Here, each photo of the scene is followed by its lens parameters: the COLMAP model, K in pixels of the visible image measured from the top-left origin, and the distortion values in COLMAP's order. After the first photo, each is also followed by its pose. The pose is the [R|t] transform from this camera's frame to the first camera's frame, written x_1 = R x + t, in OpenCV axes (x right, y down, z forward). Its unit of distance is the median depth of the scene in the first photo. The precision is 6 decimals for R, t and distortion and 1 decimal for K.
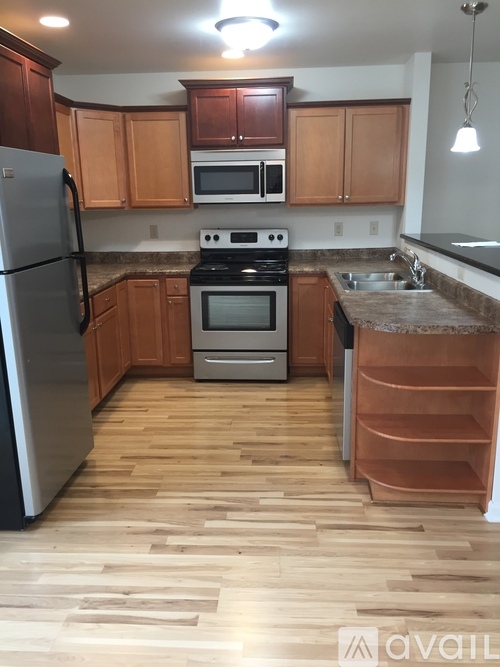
lens RADIAL K [[568.9, 0, 250.0], [0, 568.9, 333.5], [0, 0, 1]] dist [0.148846, -0.160639]
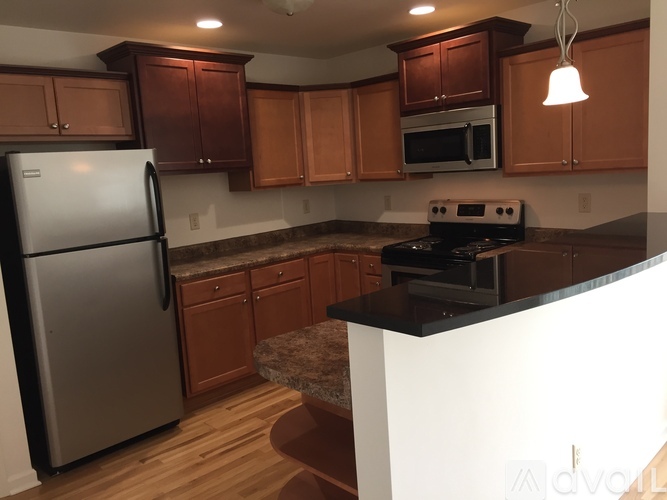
lens RADIAL K [[568.9, 0, 349.1], [0, 568.9, 248.9], [0, 0, 1]] dist [0.148846, -0.160639]
pose [[0.750235, 0.061550, -0.658300, 0.443055], [-0.104604, 0.994167, -0.026259, -0.077173], [0.652844, 0.088561, 0.752298, 0.280176]]
